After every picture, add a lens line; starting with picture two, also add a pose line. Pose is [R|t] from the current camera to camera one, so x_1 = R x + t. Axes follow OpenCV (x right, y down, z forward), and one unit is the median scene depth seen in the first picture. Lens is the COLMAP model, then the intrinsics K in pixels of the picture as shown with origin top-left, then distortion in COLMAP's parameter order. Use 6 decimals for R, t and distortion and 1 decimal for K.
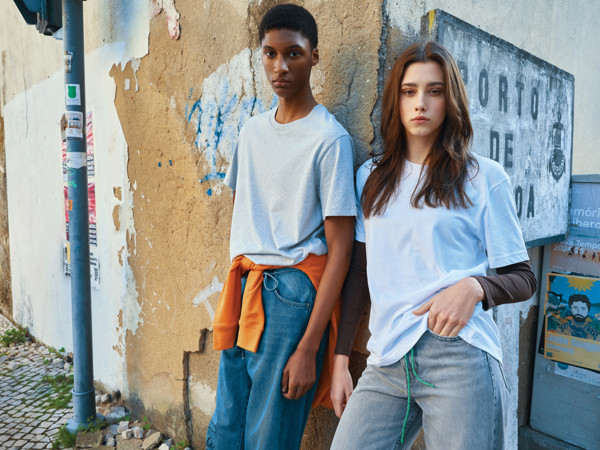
lens RADIAL K [[488.1, 0, 299.5], [0, 488.1, 226.0], [0, 0, 1]] dist [-0.006303, 0.000568]
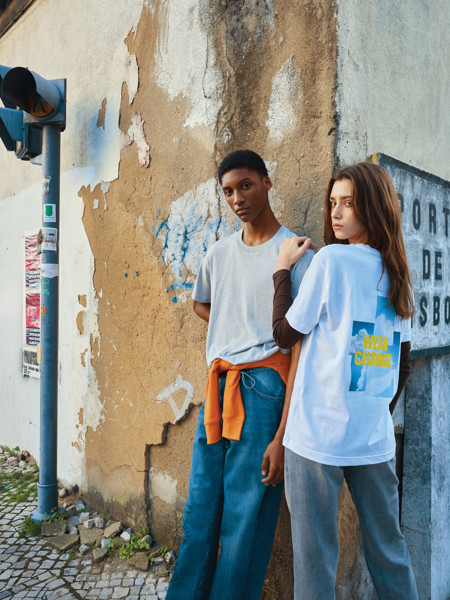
lens RADIAL K [[488.1, 0, 225.3], [0, 488.1, 298.6], [0, 0, 1]] dist [-0.006303, 0.000568]
pose [[0.999980, 0.005788, 0.002361, -0.063038], [-0.005598, 0.997244, -0.073982, 0.009760], [-0.002783, 0.073967, 0.997257, -0.119252]]
